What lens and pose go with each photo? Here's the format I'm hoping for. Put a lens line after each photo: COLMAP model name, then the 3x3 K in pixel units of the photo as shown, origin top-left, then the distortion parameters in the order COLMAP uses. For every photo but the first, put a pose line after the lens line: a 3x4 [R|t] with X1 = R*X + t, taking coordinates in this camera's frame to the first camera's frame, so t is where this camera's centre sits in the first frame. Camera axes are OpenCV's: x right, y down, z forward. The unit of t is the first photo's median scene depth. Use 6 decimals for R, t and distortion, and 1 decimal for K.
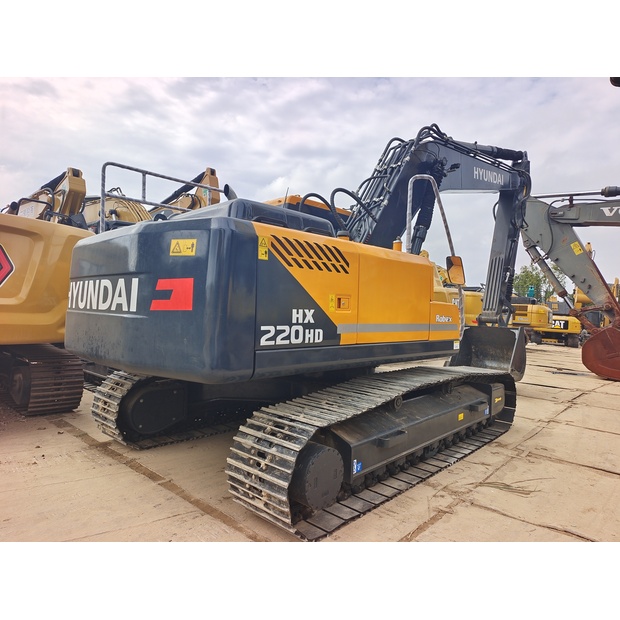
lens RADIAL K [[421.2, 0, 312.1], [0, 421.2, 306.7], [0, 0, 1]] dist [0.044201, -0.035777]
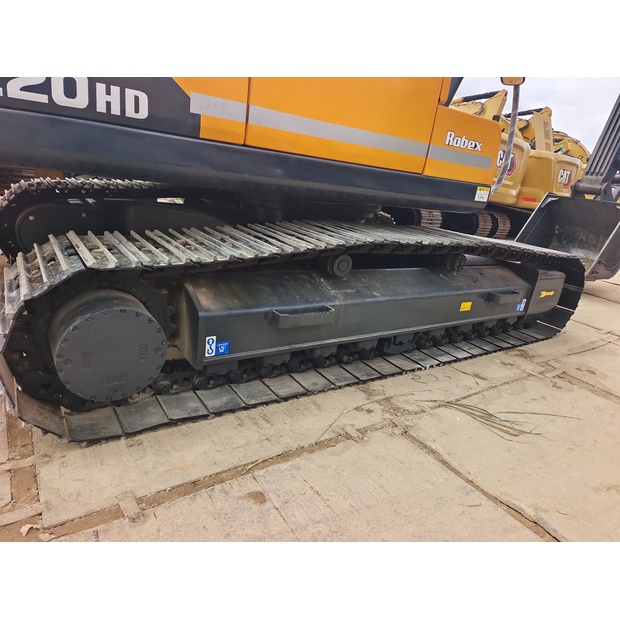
lens RADIAL K [[421.2, 0, 310.5], [0, 421.2, 309.6], [0, 0, 1]] dist [0.044201, -0.035777]
pose [[0.968927, 0.162631, -0.186362, 0.295030], [-0.098935, 0.945374, 0.310612, 0.100460], [0.226697, -0.282523, 0.932089, 0.395736]]
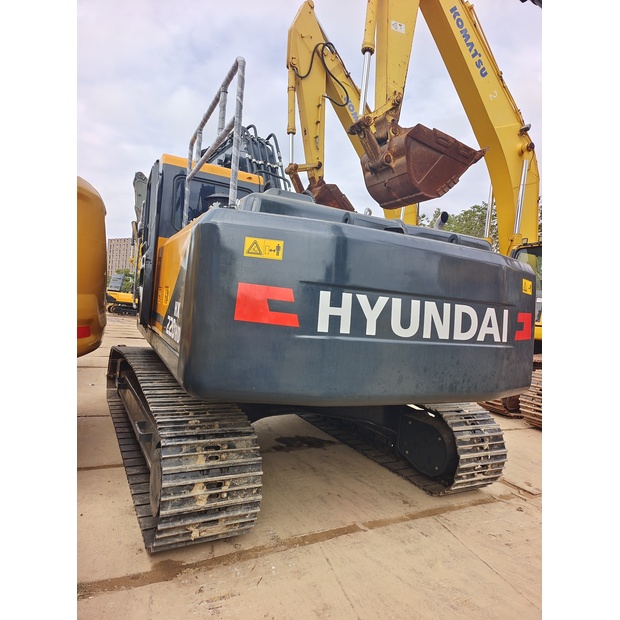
lens RADIAL K [[421.2, 0, 311.3], [0, 421.2, 306.0], [0, 0, 1]] dist [0.044201, -0.035777]
pose [[0.319440, -0.008462, 0.947569, -1.141720], [-0.082282, 0.995936, 0.036632, -0.055532], [-0.944028, -0.089670, 0.317445, 0.822611]]
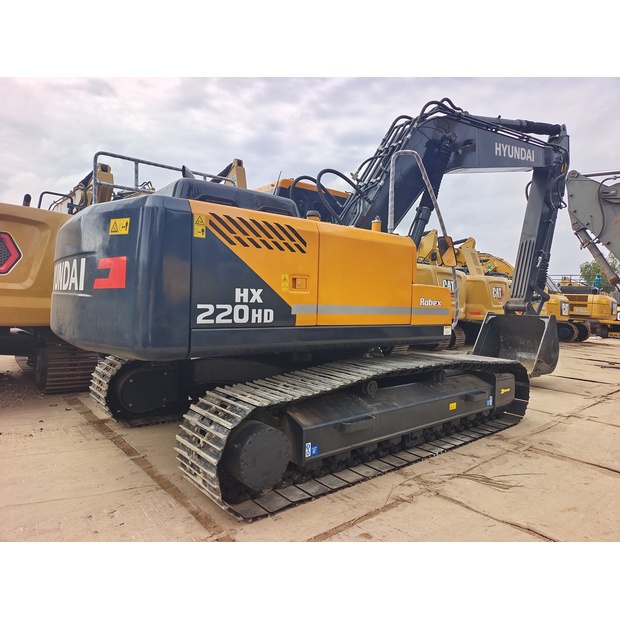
lens RADIAL K [[421.2, 0, 312.2], [0, 421.2, 307.5], [0, 0, 1]] dist [0.044201, -0.035777]
pose [[0.991782, 0.001490, -0.127932, 0.197578], [0.001118, 0.999793, 0.020317, 0.023827], [0.127936, -0.020293, 0.991575, 0.029888]]
